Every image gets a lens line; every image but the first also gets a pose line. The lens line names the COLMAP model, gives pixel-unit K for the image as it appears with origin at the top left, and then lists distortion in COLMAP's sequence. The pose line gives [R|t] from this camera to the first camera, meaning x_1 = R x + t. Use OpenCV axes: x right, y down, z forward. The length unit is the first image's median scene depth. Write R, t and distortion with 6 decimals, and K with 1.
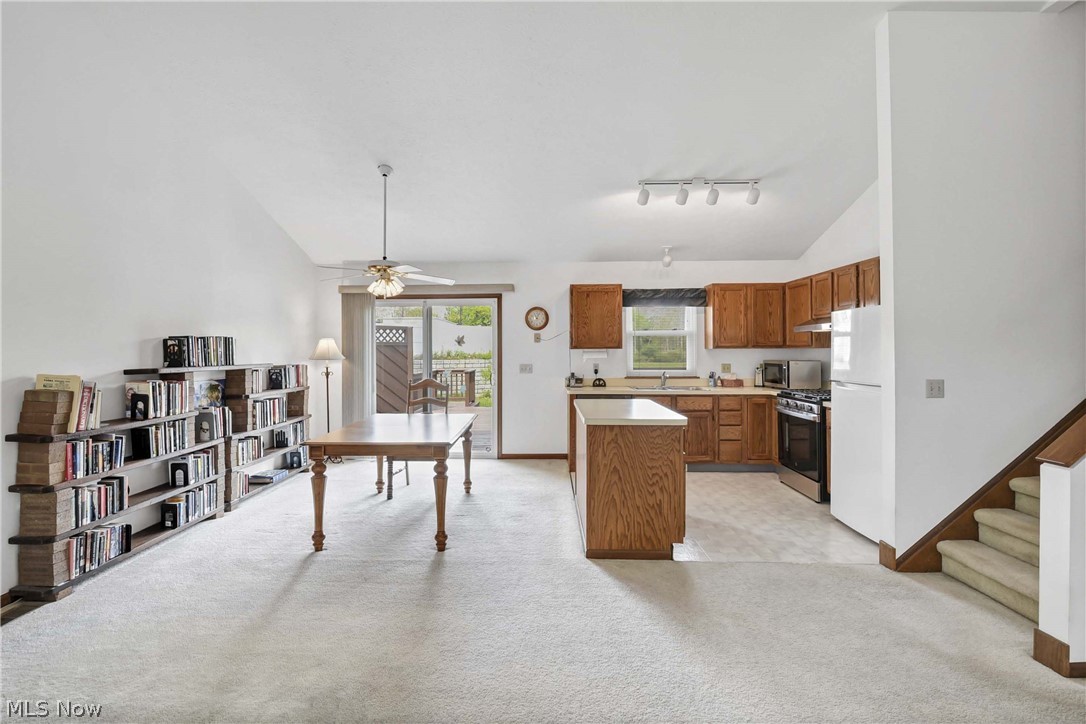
lens RADIAL K [[495.9, 0, 527.5], [0, 495.9, 346.9], [0, 0, 1]] dist [-0.000255, -0.010302]
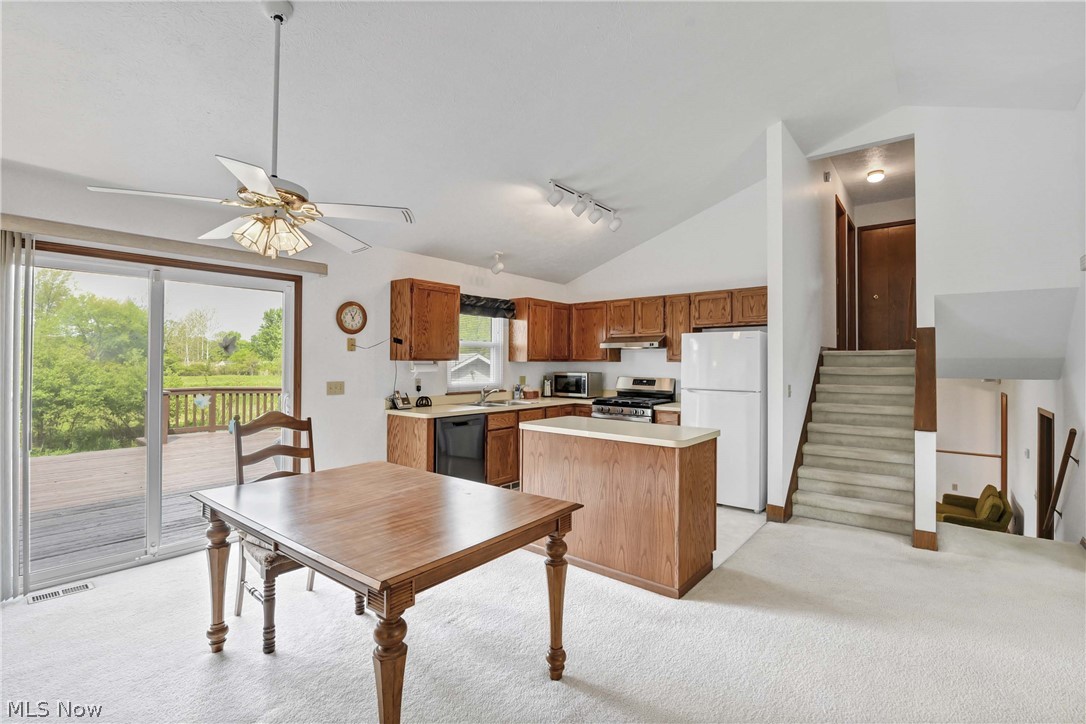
lens RADIAL K [[487.7, 0, 541.5], [0, 487.7, 358.1], [0, 0, 1]] dist [-0.002355, -0.011493]
pose [[0.600510, 0.013473, 0.799504, -0.520326], [-0.012465, 0.999894, -0.007487, 0.004480], [-0.799520, -0.005470, 0.600614, 0.482754]]
